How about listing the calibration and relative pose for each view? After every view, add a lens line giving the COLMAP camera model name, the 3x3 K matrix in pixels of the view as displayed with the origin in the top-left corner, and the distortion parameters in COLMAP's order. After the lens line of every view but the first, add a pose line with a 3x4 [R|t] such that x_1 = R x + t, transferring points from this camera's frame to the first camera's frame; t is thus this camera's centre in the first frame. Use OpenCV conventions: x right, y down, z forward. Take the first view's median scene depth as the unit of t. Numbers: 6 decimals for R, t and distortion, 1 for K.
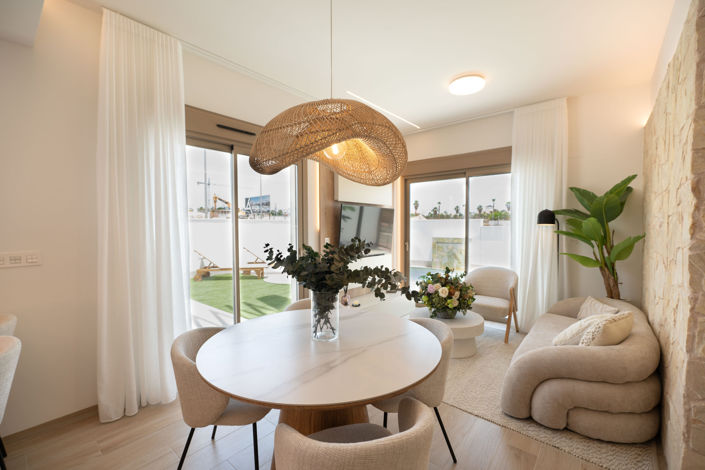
lens RADIAL K [[296.2, 0, 352.5], [0, 296.2, 235.0], [0, 0, 1]] dist [-0.000746, 0.000097]
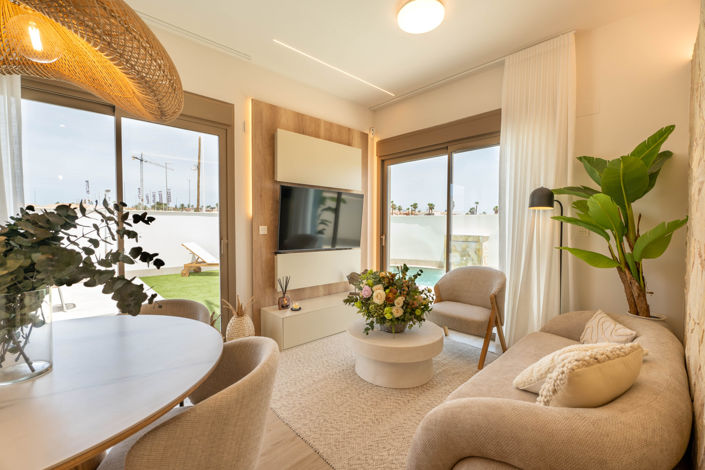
lens RADIAL K [[296.2, 0, 352.5], [0, 296.2, 235.0], [0, 0, 1]] dist [-0.000746, 0.000097]
pose [[0.993490, 0.010504, -0.113431, 0.291176], [-0.010670, 0.999943, -0.000861, 0.037560], [0.113415, 0.002065, 0.993546, 0.239807]]
